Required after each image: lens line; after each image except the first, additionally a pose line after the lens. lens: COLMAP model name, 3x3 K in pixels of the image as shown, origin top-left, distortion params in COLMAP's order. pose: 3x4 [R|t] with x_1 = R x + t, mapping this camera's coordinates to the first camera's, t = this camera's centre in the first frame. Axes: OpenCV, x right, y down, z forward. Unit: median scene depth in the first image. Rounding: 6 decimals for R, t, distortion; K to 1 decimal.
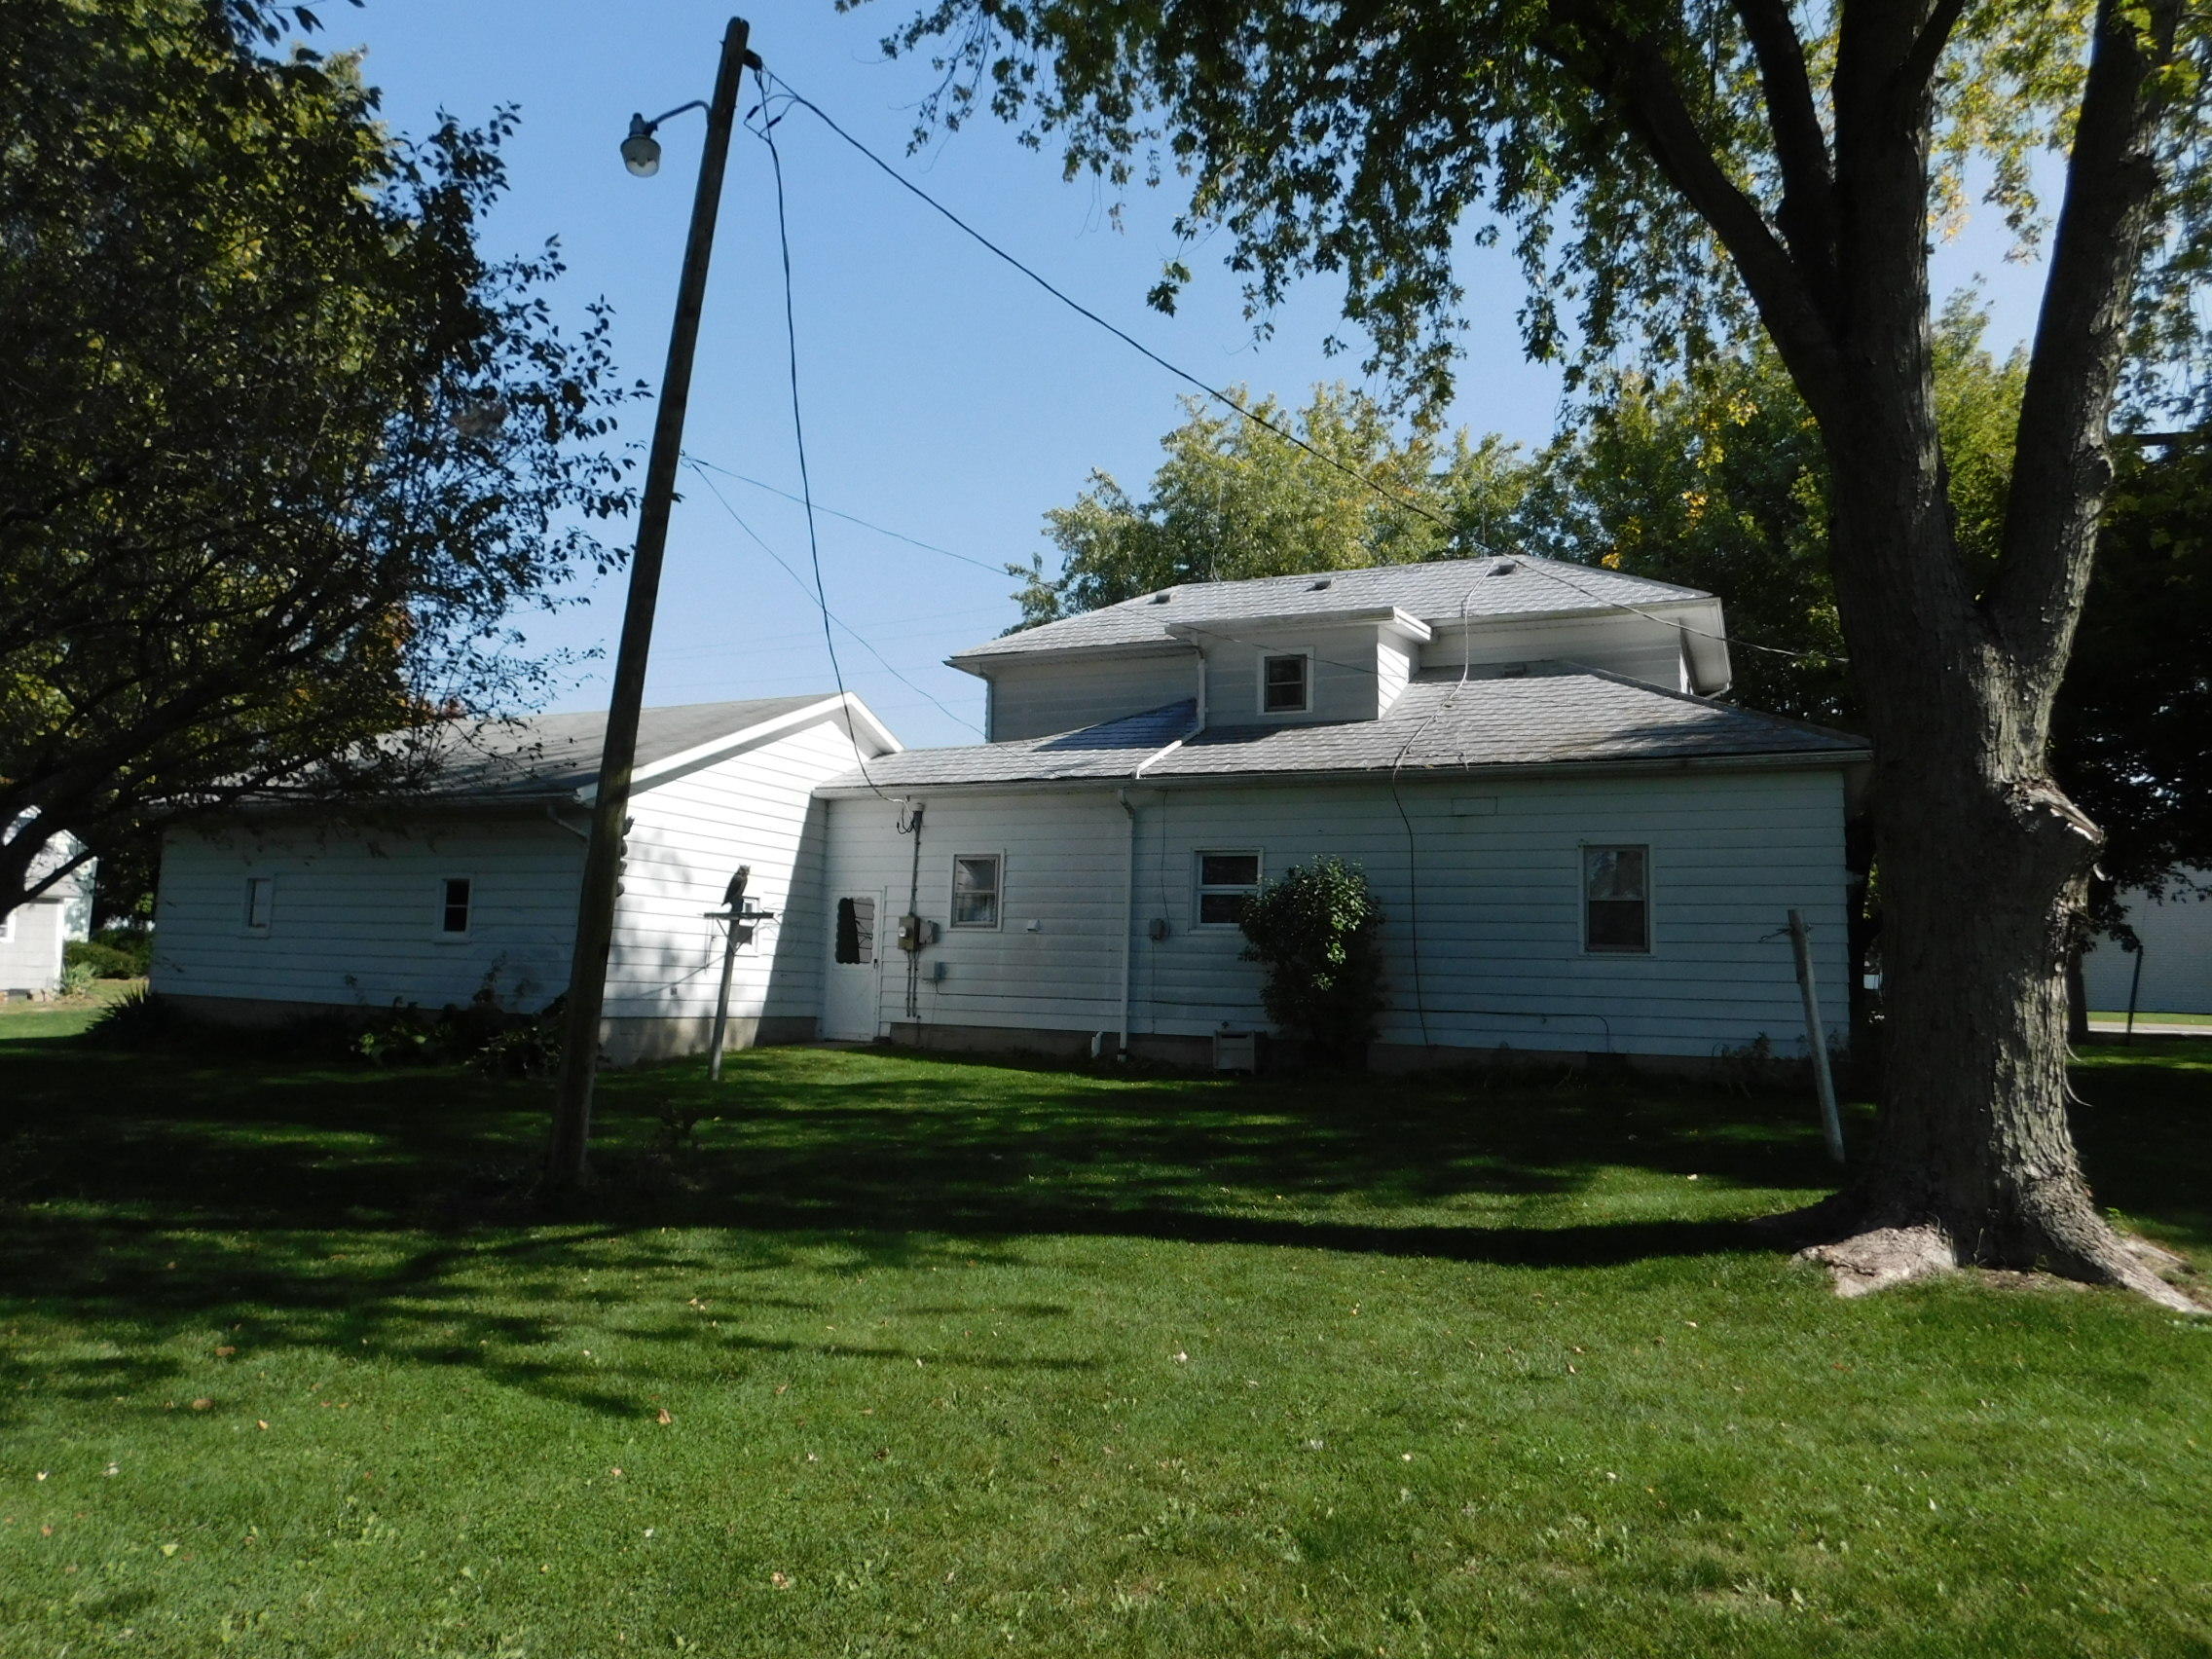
lens RADIAL K [[1465.5, 0, 1111.8], [0, 1465.5, 833.7], [0, 0, 1]] dist [-0.093216, 0.068966]
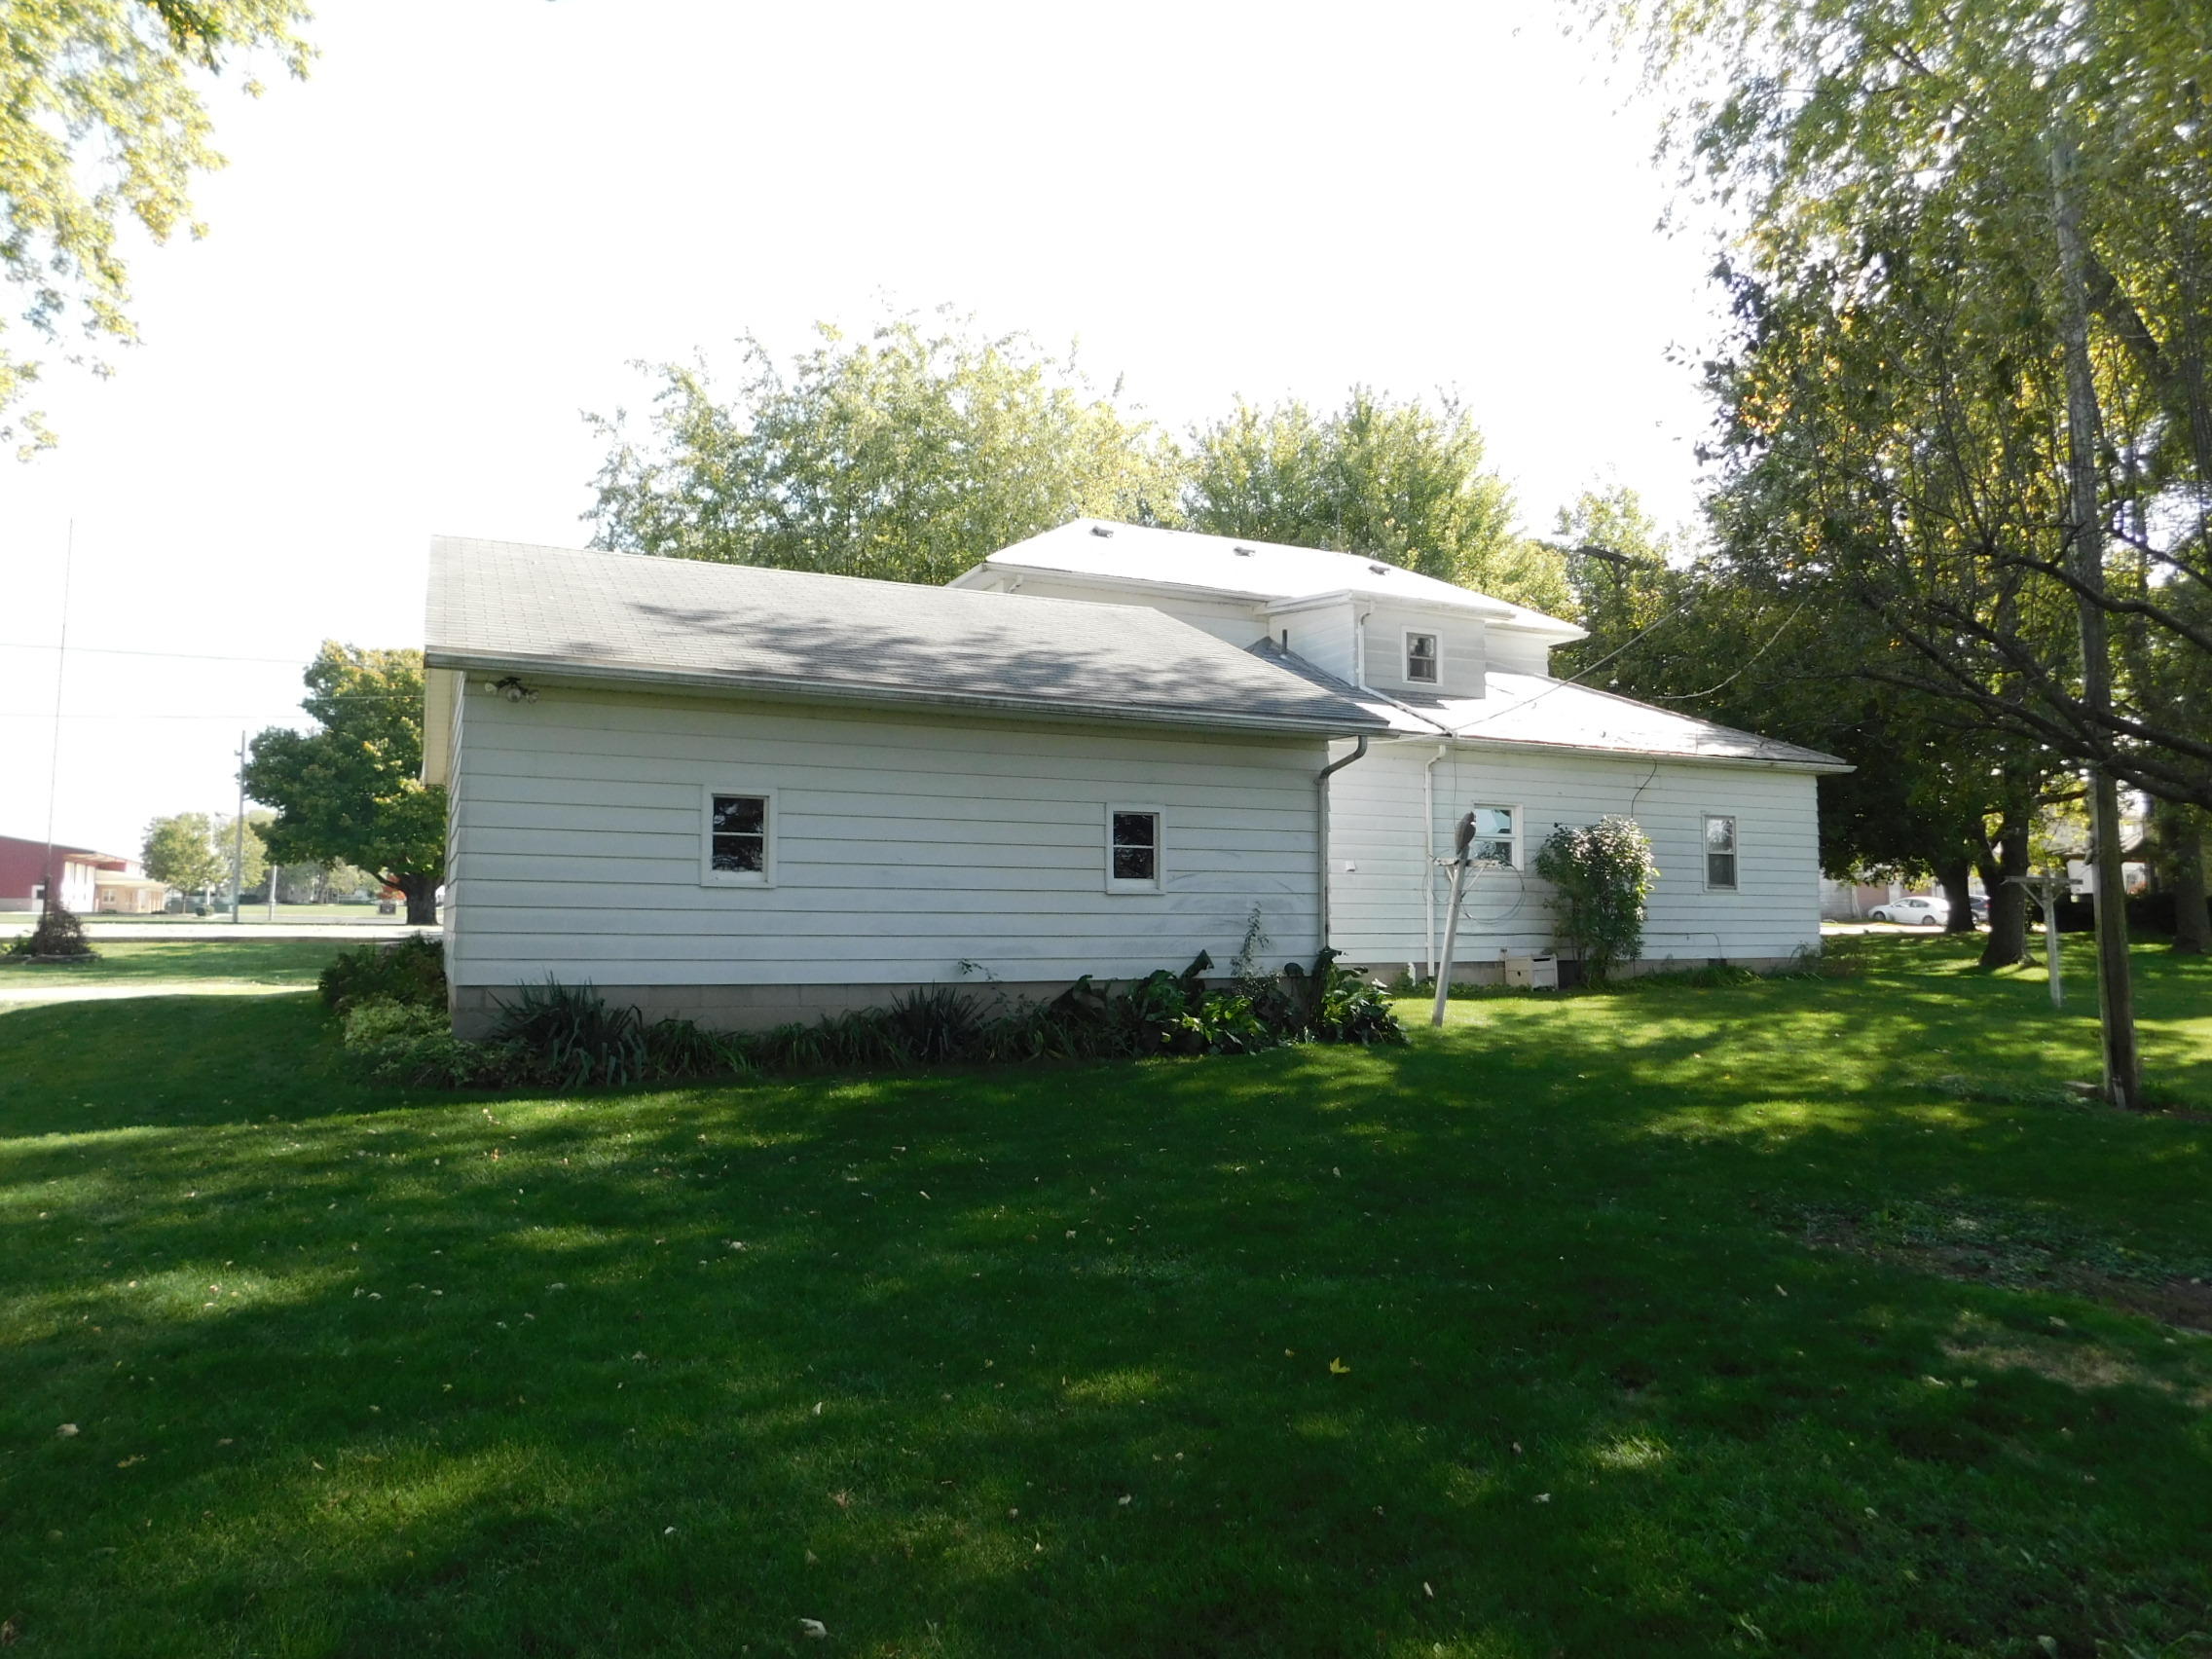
lens RADIAL K [[1465.5, 0, 1111.8], [0, 1465.5, 833.7], [0, 0, 1]] dist [-0.093216, 0.068966]
pose [[0.637946, 0.017830, 0.769875, -1.073637], [-0.066476, 0.997275, 0.031987, 0.018411], [-0.767206, -0.071584, 0.637393, 0.504130]]
